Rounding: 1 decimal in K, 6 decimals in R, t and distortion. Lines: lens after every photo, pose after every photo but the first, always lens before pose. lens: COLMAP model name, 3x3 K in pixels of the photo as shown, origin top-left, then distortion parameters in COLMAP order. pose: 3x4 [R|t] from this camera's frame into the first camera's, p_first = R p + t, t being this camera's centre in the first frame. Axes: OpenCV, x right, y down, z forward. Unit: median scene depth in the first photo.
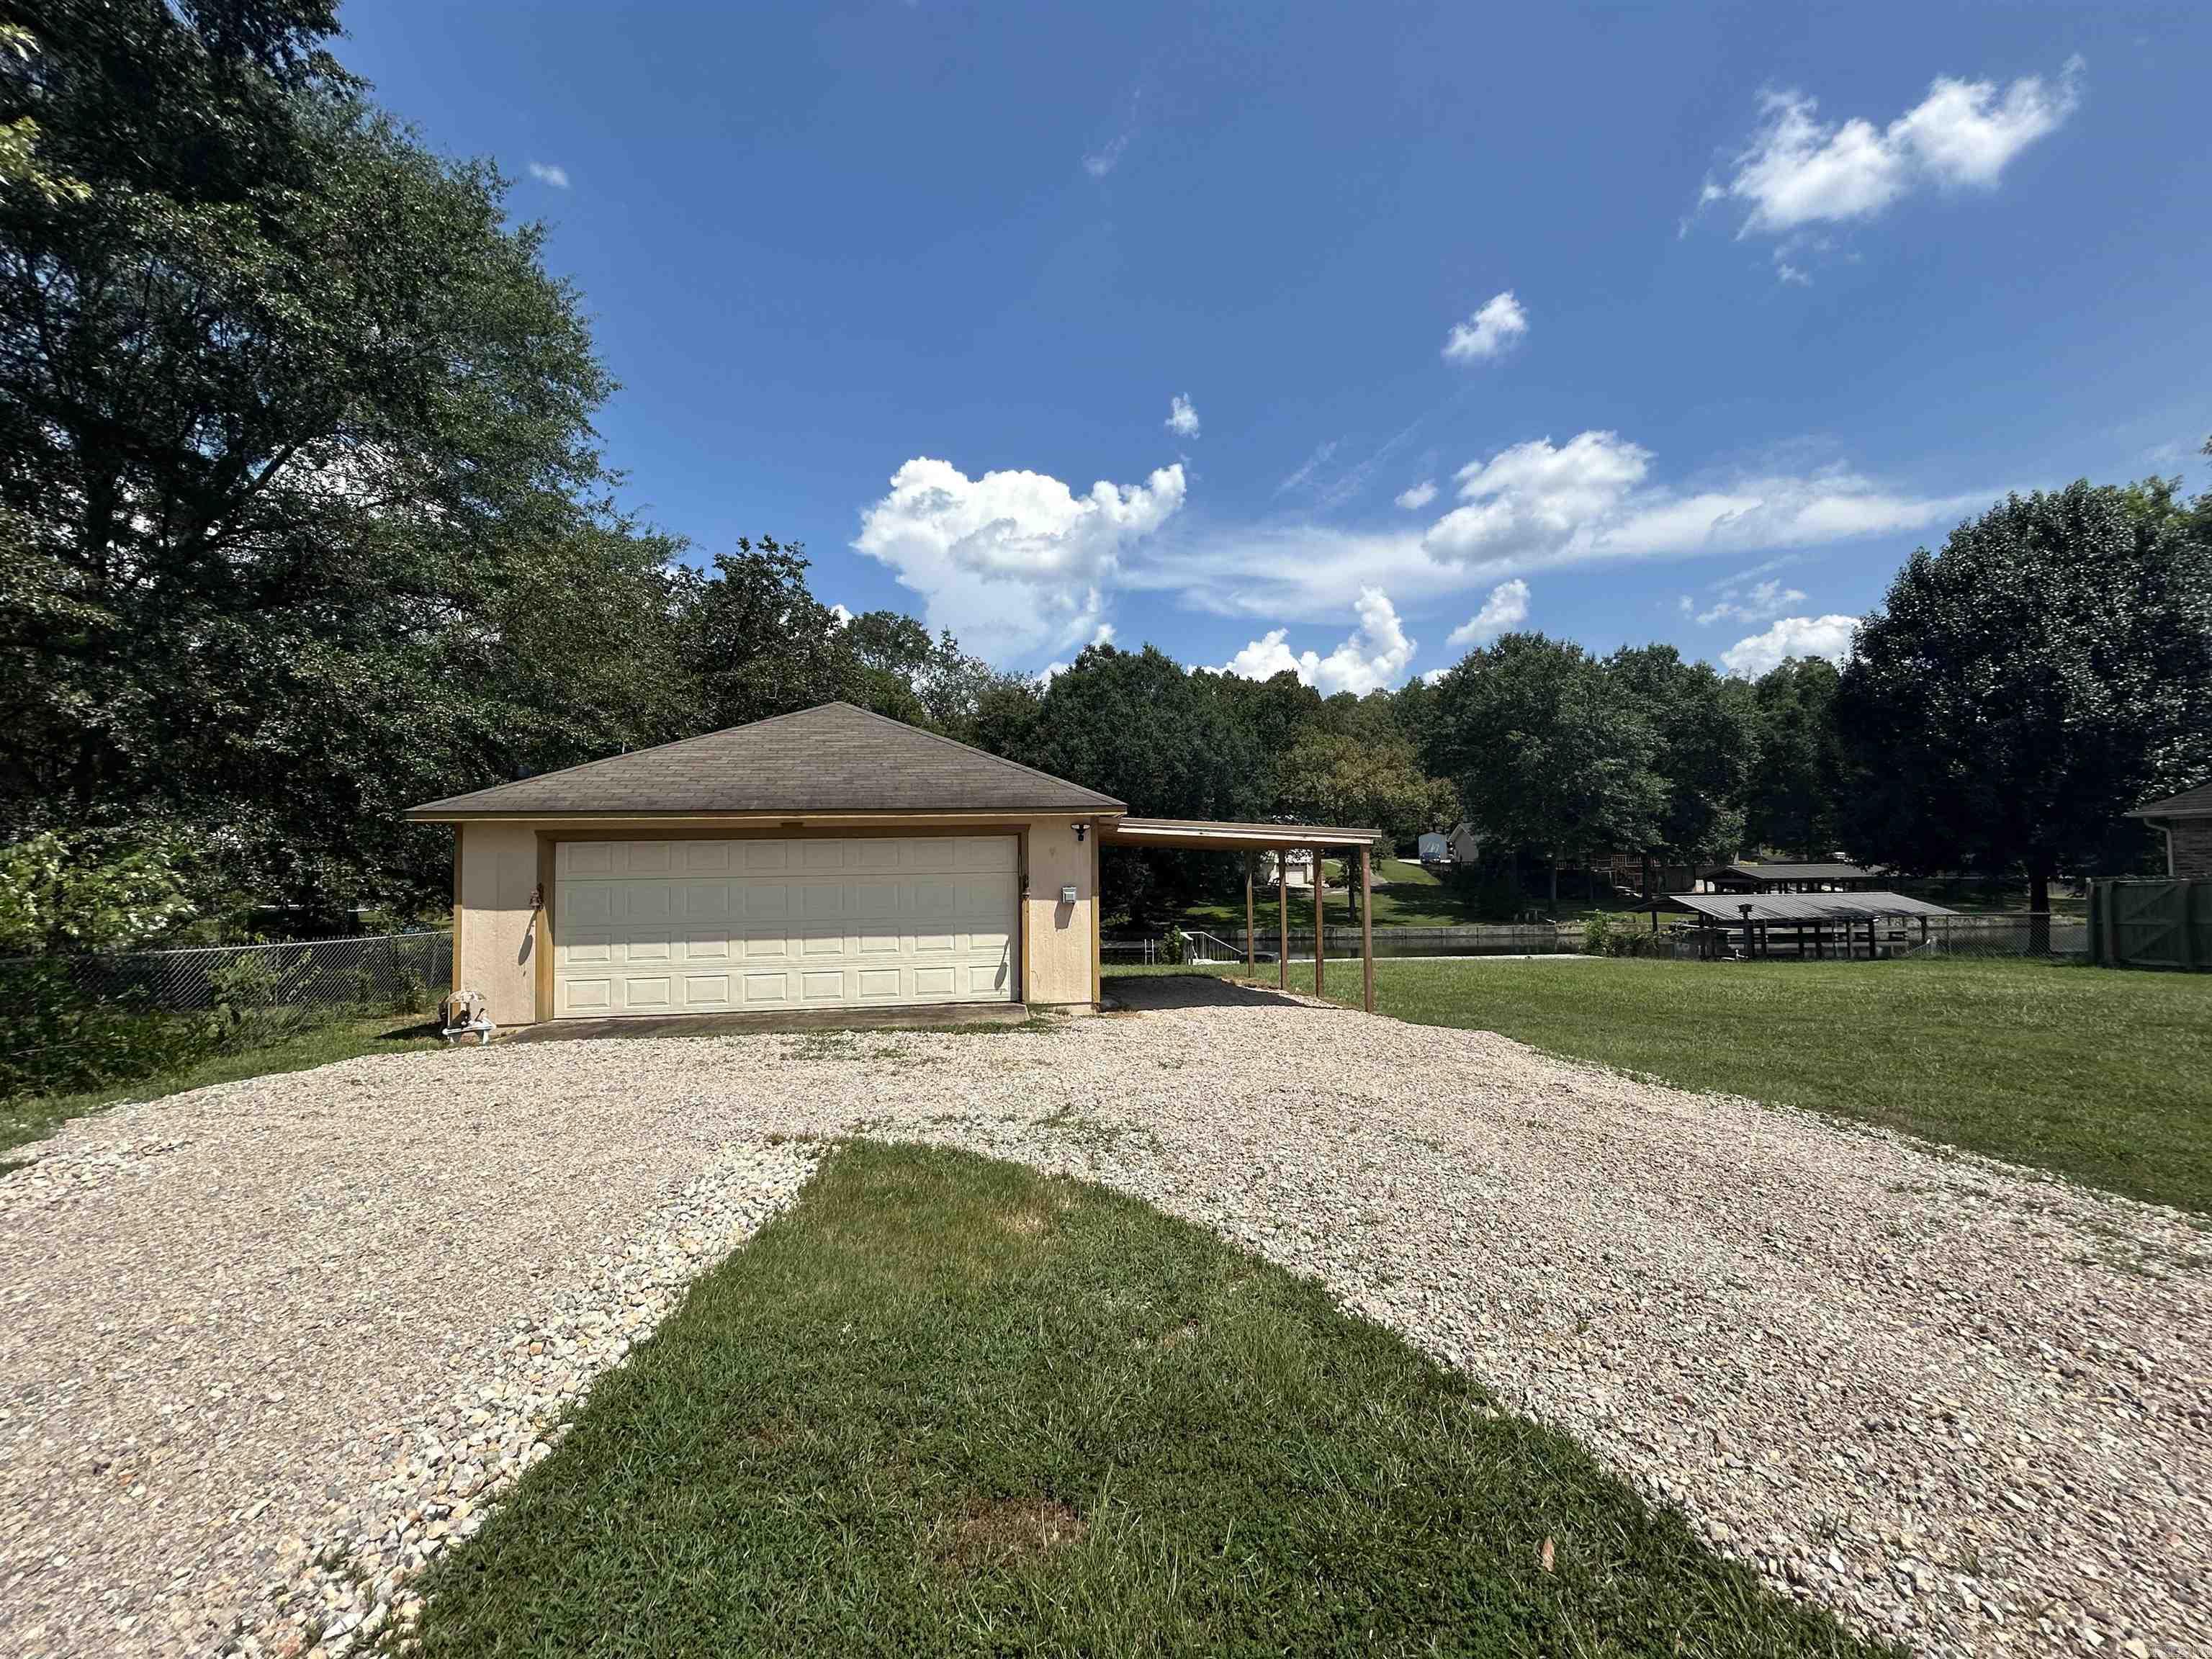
lens RADIAL K [[883.8, 0, 1096.5], [0, 883.8, 830.9], [0, 0, 1]] dist [0.015515, 0.000023]
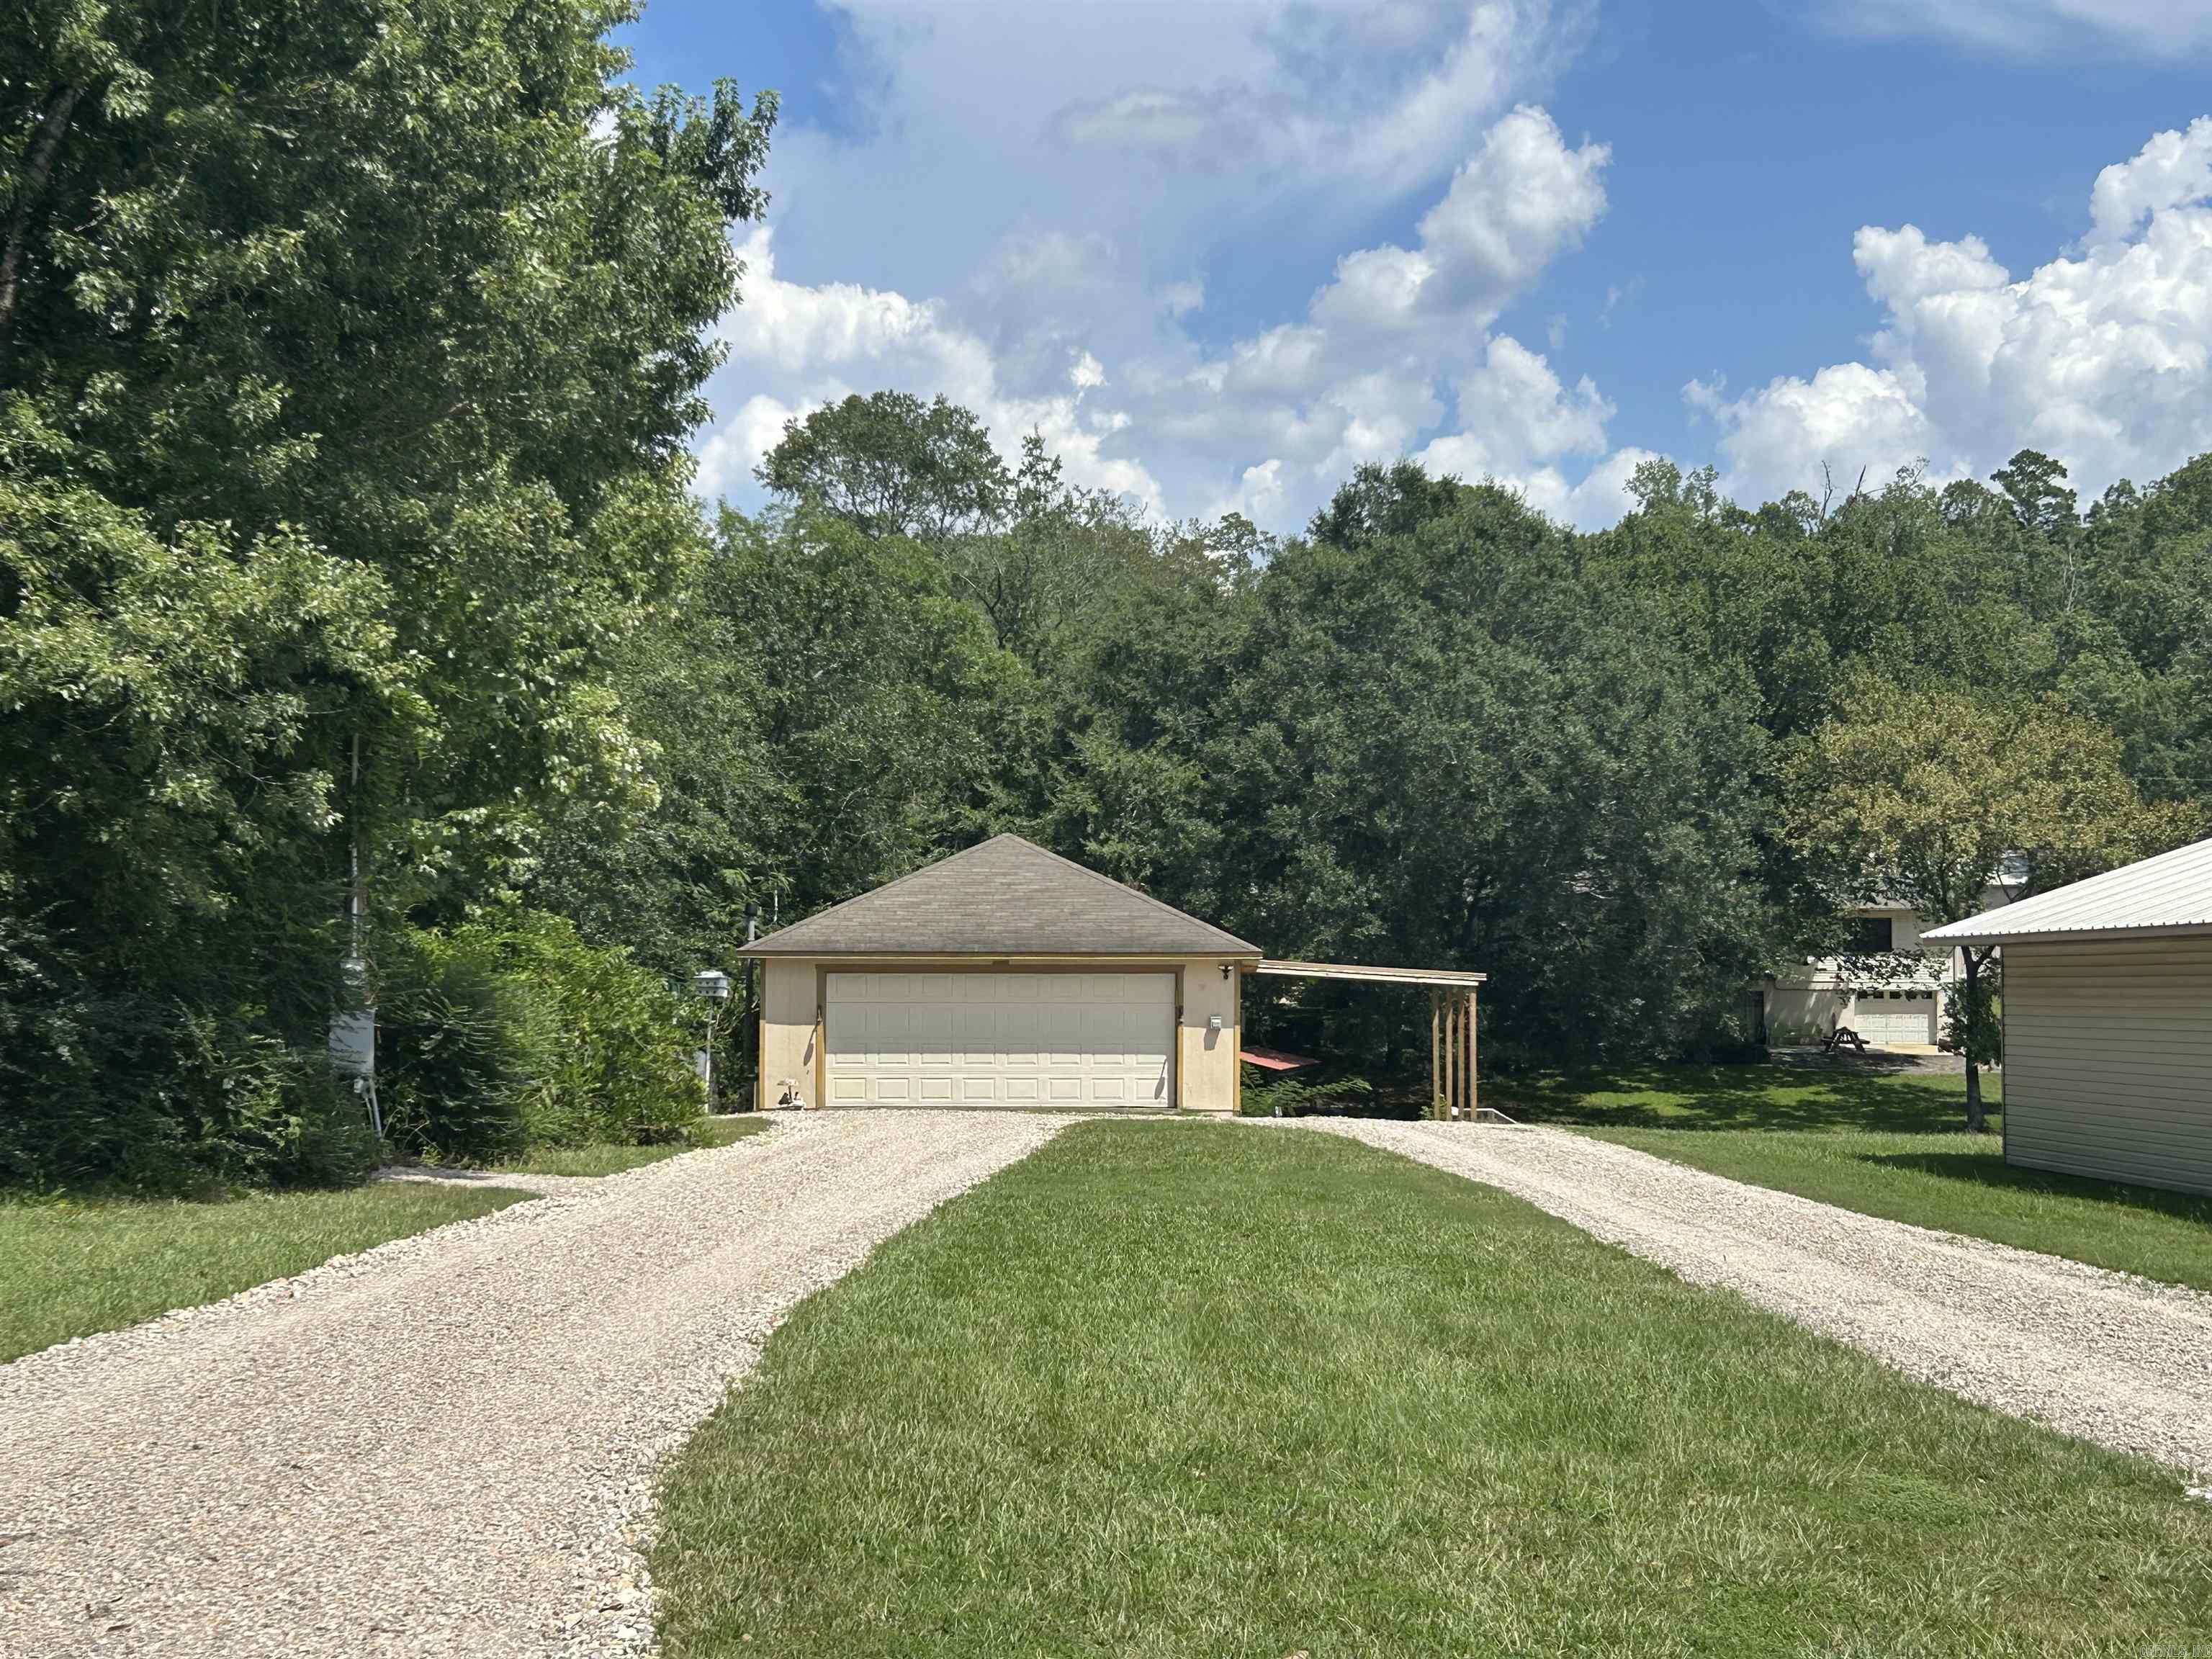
lens RADIAL K [[3199.5, 0, 1106.9], [0, 3199.5, 830.3], [0, 0, 1]] dist [-0.013369, -0.015874]
pose [[0.992822, 0.016256, -0.118491, 0.340426], [-0.016912, 0.999847, -0.004534, -0.173075], [0.118400, 0.006505, 0.992945, -3.433751]]
